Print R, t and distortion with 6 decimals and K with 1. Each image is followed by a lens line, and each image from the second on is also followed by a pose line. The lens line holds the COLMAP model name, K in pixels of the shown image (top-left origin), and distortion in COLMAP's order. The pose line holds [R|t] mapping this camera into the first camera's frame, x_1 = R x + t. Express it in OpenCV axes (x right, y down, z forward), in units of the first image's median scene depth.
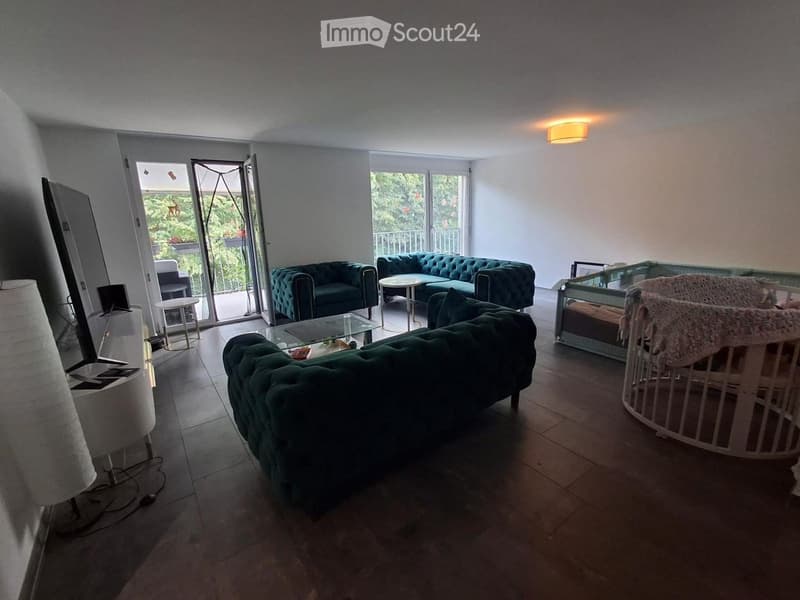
lens RADIAL K [[366.7, 0, 399.5], [0, 366.7, 300.0], [0, 0, 1]] dist [-0.002964, 0.002878]
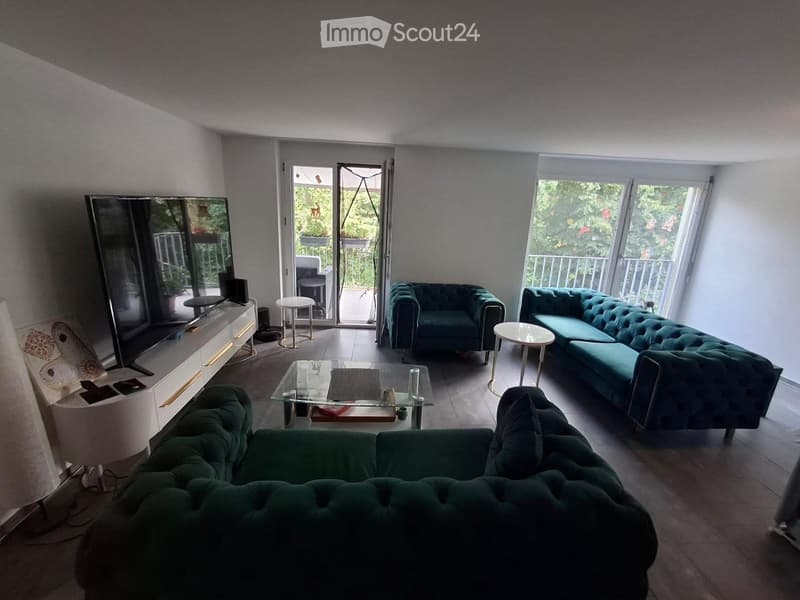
lens RADIAL K [[366.7, 0, 397.4], [0, 366.7, 299.7], [0, 0, 1]] dist [-0.002964, 0.002878]
pose [[0.837859, 0.204959, -0.505948, 0.130714], [-0.197065, 0.977902, 0.069805, -0.102409], [0.509075, 0.041218, 0.859735, 0.198618]]
